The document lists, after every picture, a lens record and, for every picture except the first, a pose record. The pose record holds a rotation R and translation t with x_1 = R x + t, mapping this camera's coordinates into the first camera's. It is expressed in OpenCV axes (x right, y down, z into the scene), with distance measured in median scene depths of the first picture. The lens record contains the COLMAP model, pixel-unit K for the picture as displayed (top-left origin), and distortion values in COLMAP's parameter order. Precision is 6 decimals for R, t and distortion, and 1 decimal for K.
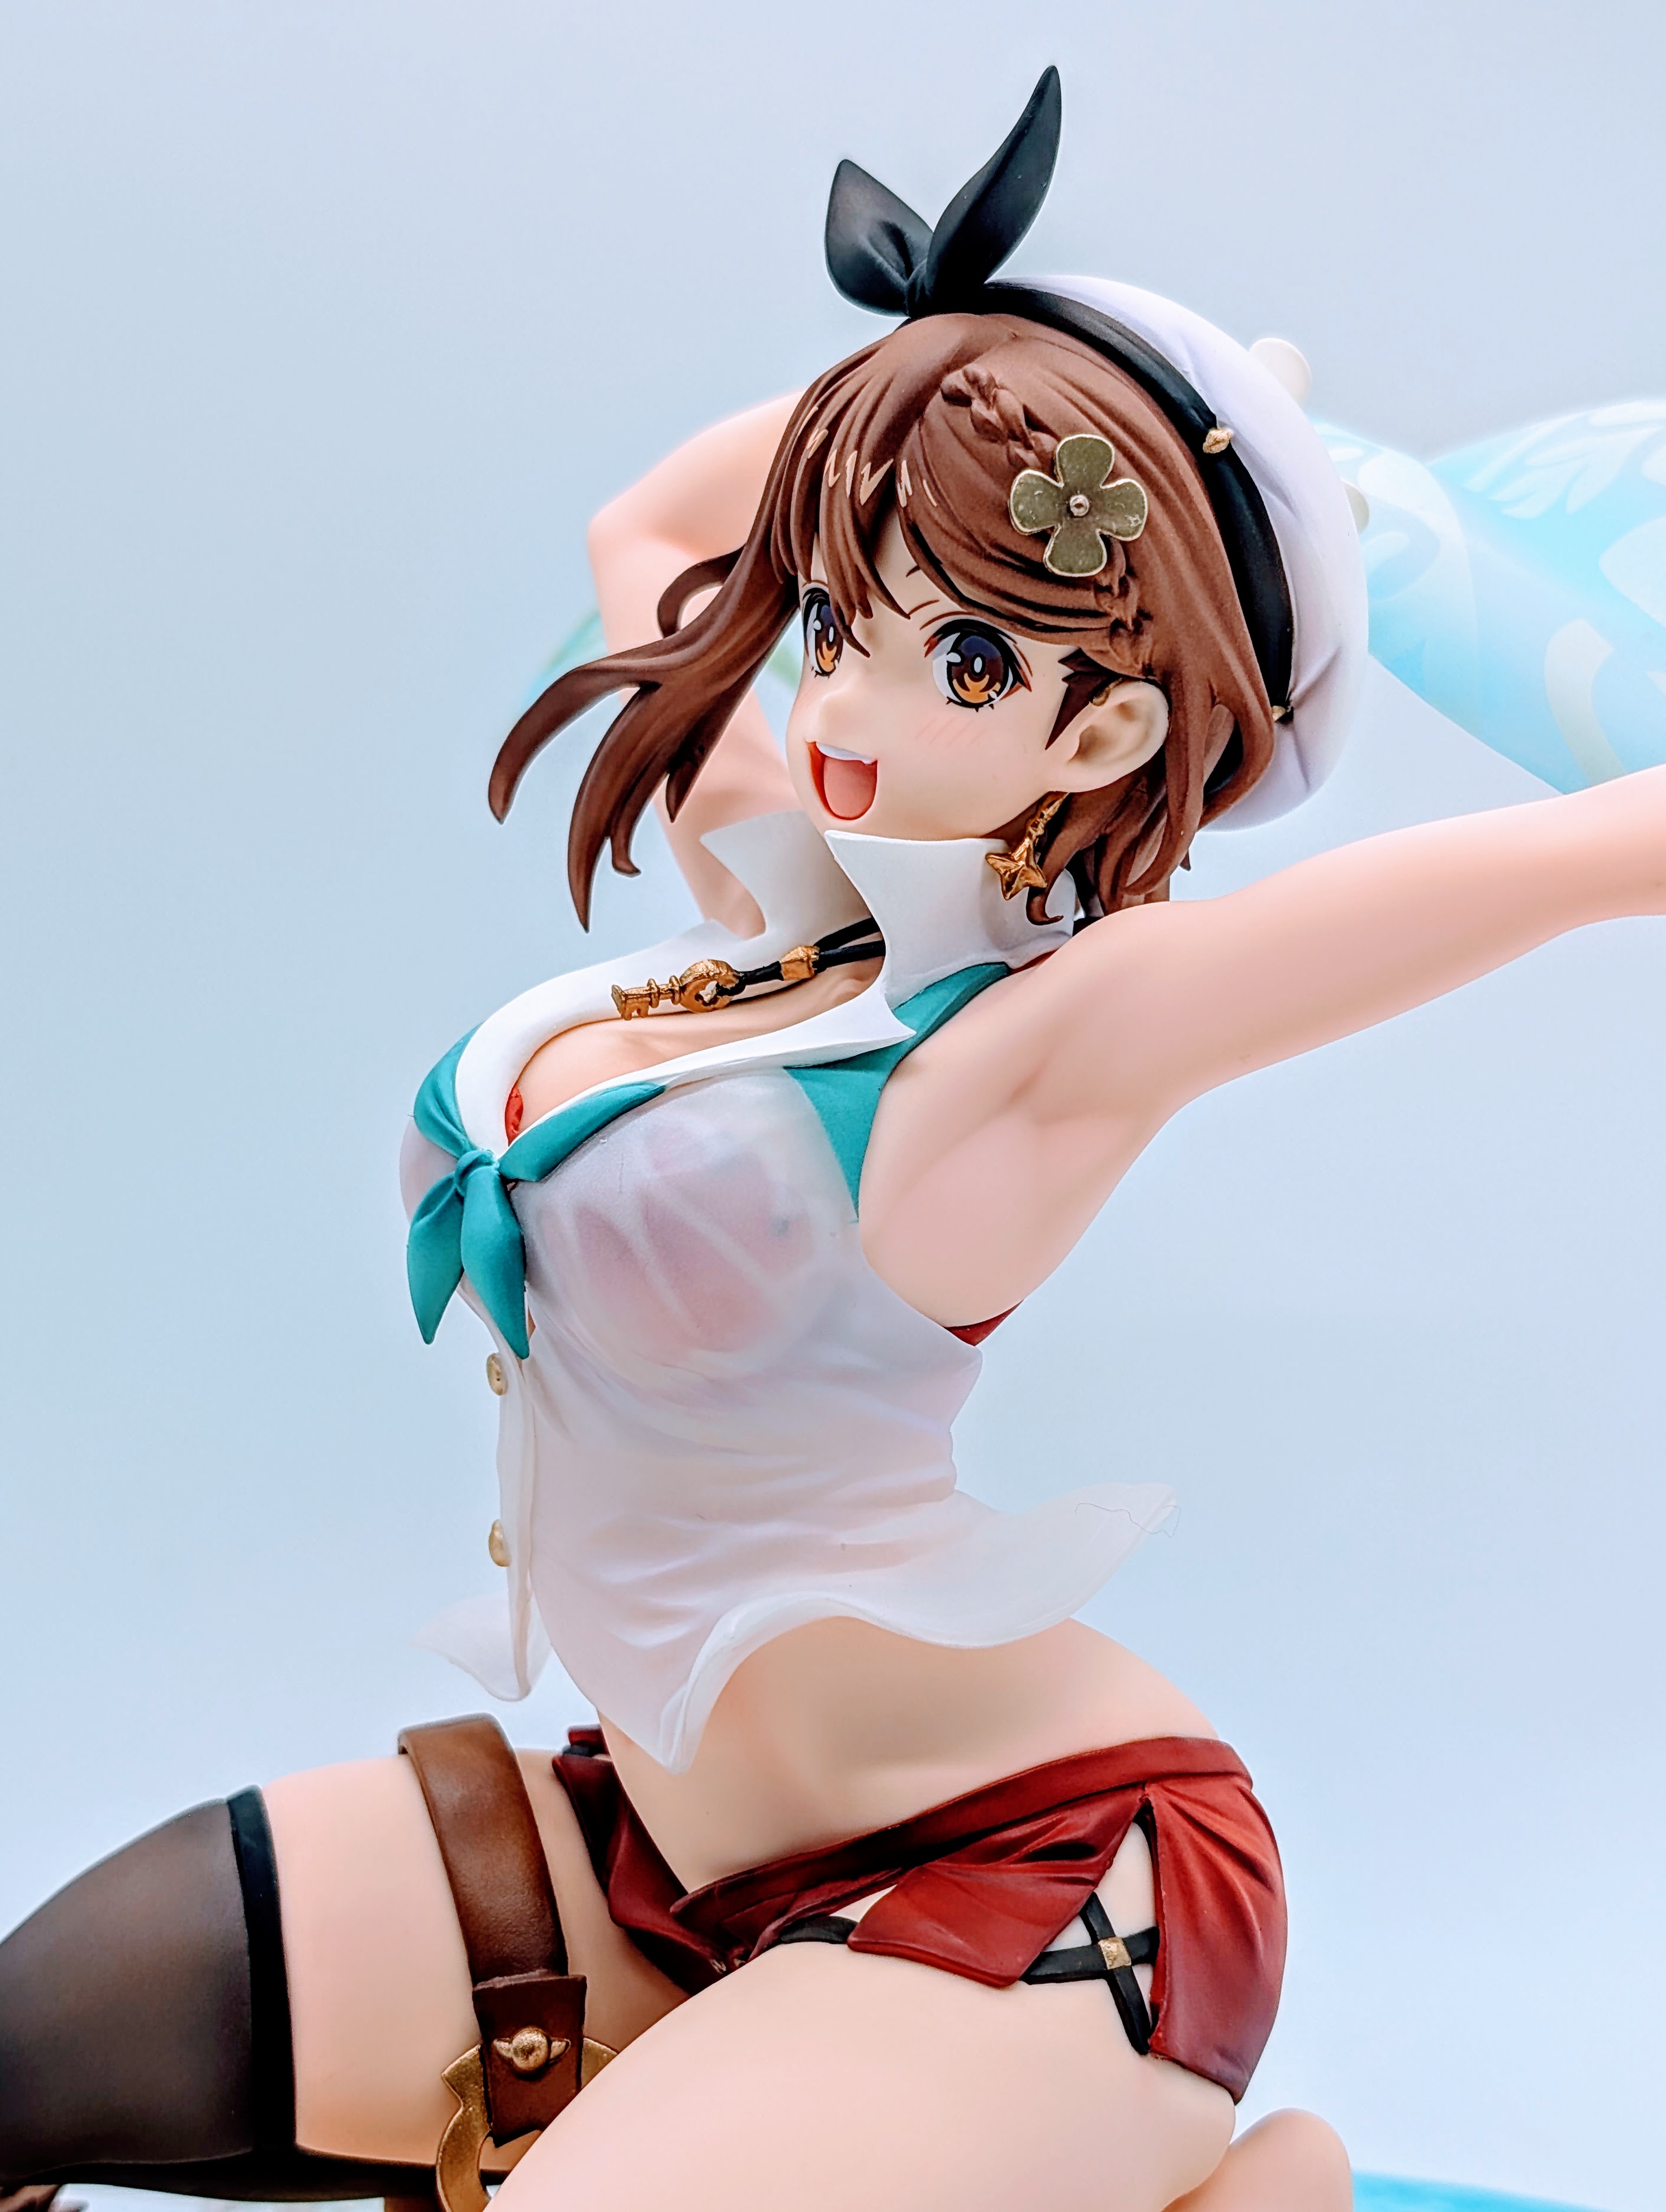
lens RADIAL K [[3596.7, 0, 869.7], [0, 3596.7, 1094.2], [0, 0, 1]] dist [0.120019, 0.000000]
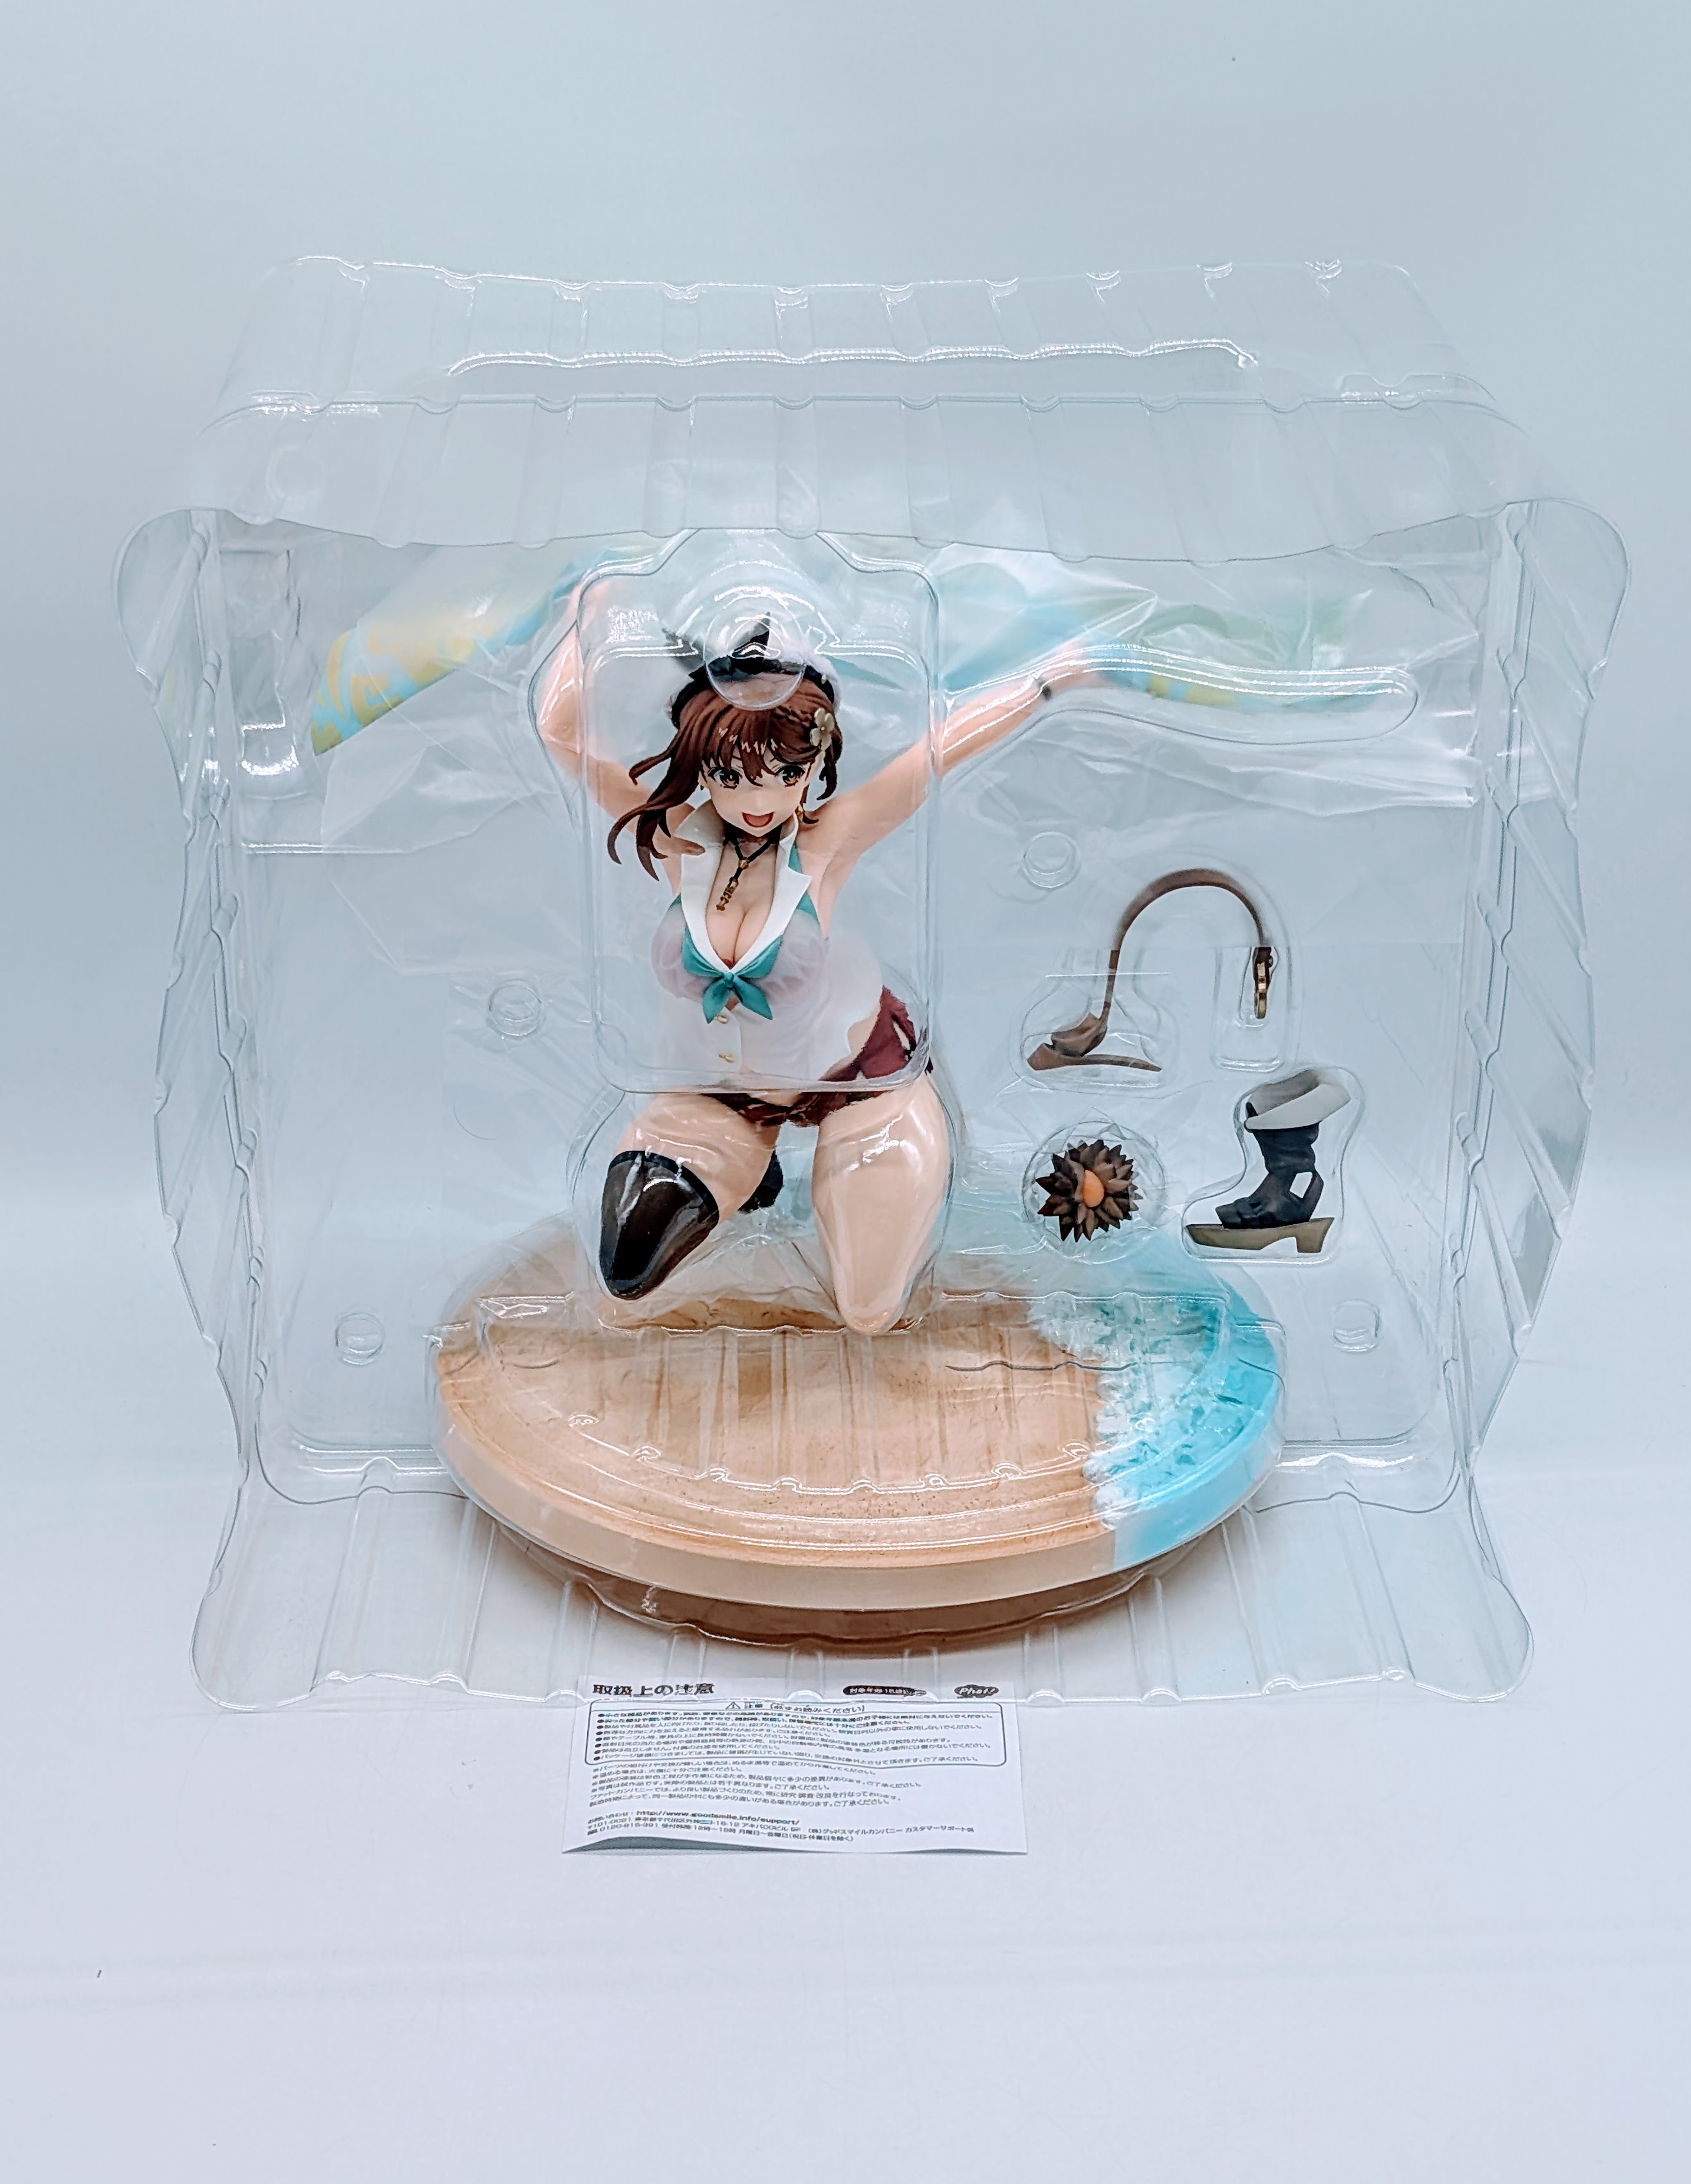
lens RADIAL K [[4198.4, 0, 847.8], [0, 4198.4, 1097.3], [0, 0, 1]] dist [0.286777, 0.000000]
pose [[0.646709, -0.570109, 0.506698, -2.064216], [0.224267, 0.777080, 0.588090, -2.148606], [-0.729021, -0.266688, 0.630402, -1.556053]]
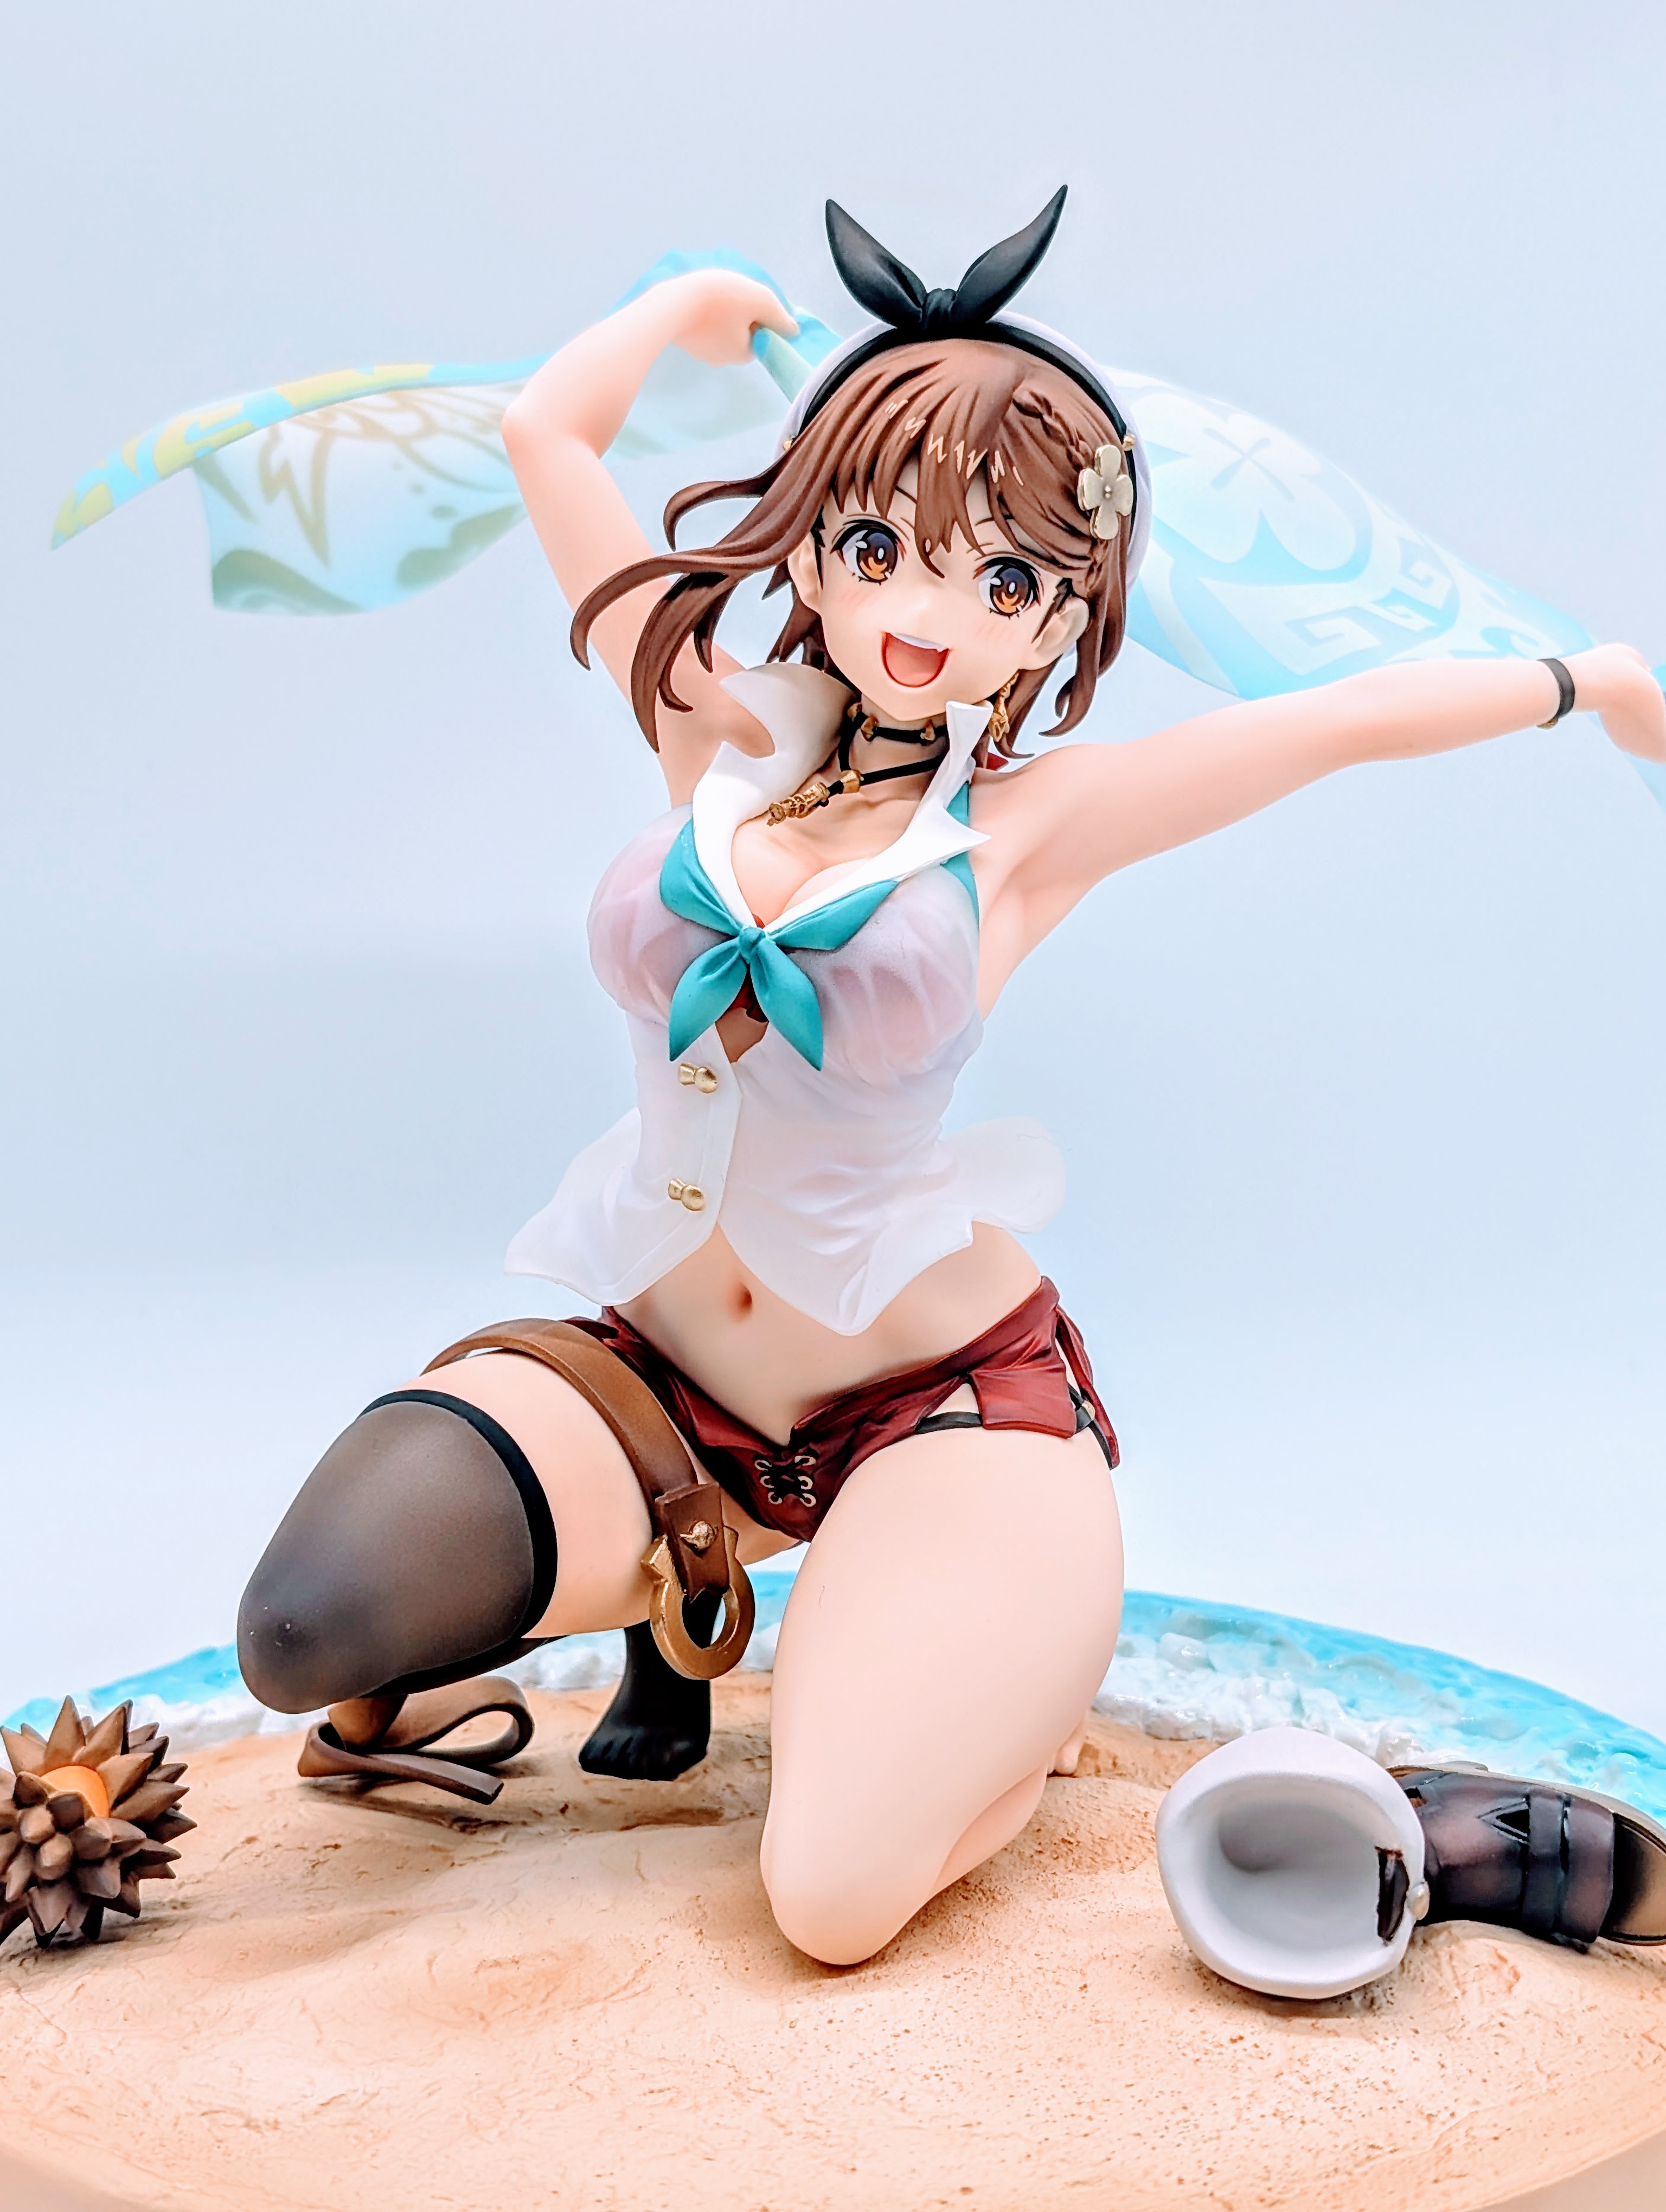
lens RADIAL K [[3596.7, 0, 834.6], [0, 3596.7, 1114.9], [0, 0, 1]] dist [0.120019, 0.000000]
pose [[0.755353, -0.078493, 0.650600, -1.016220], [-0.013387, 0.990745, 0.135073, -0.103027], [-0.655181, -0.110738, 0.747312, -0.097809]]
